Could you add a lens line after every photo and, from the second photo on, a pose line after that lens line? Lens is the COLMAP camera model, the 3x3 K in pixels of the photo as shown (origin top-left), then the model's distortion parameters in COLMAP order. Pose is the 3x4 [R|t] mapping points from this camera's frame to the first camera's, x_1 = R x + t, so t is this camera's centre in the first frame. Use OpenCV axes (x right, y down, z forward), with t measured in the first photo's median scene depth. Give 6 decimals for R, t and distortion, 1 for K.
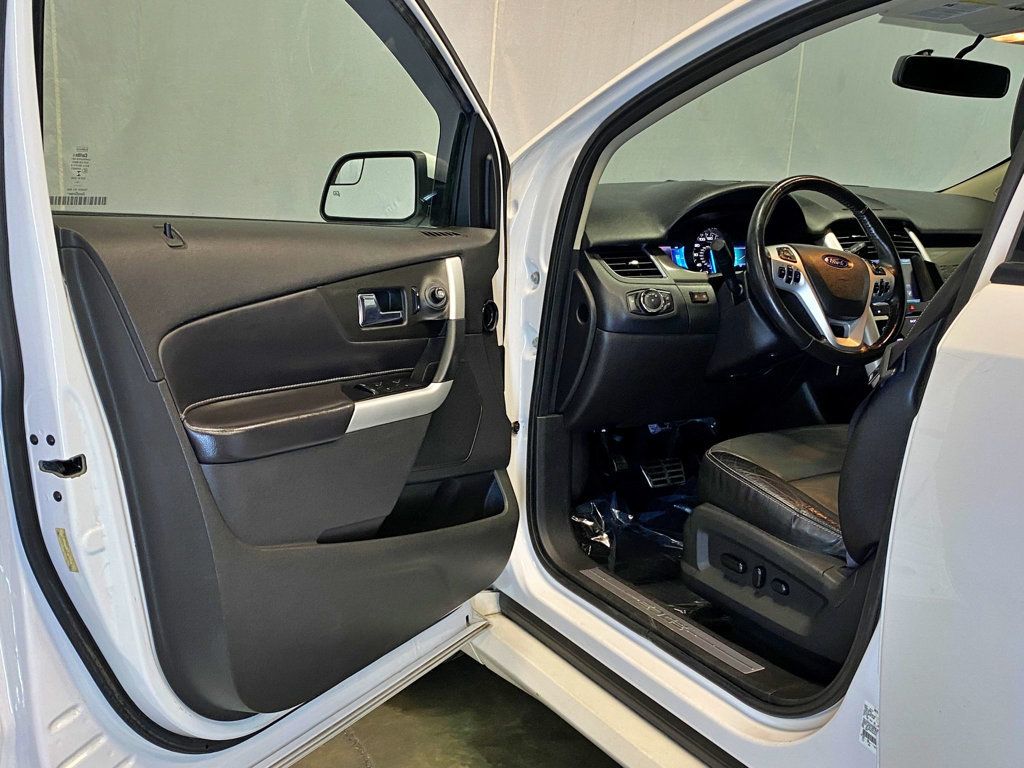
lens RADIAL K [[1078.0, 0, 500.6], [0, 1078.0, 386.4], [0, 0, 1]] dist [0.181231, -0.385556]
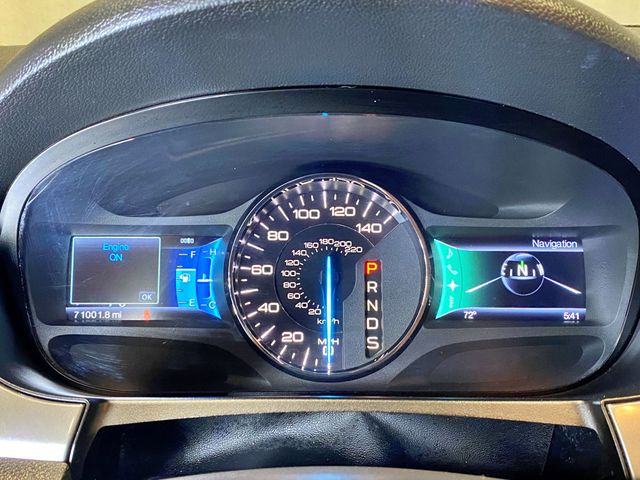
lens RADIAL K [[655.2, 0, 317.8], [0, 655.2, 214.2], [0, 0, 1]] dist [0.003421, -0.011298]
pose [[0.854341, 0.090616, -0.511752, 0.279850], [-0.070634, 0.995791, 0.058407, -0.147923], [0.514891, -0.013752, 0.857145, 0.870770]]
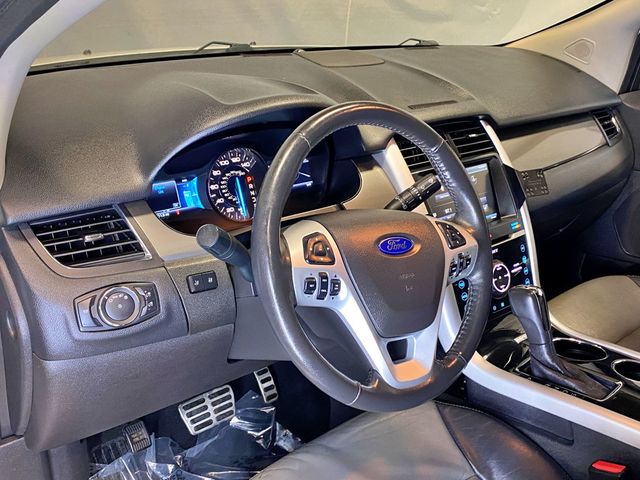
lens RADIAL K [[673.8, 0, 312.9], [0, 673.8, 241.5], [0, 0, 1]] dist [0.181231, -0.385556]
pose [[0.987060, -0.052377, 0.151553, 0.175650], [0.020851, 0.979048, 0.202559, -0.177220], [-0.158988, -0.196778, 0.967472, 0.552313]]
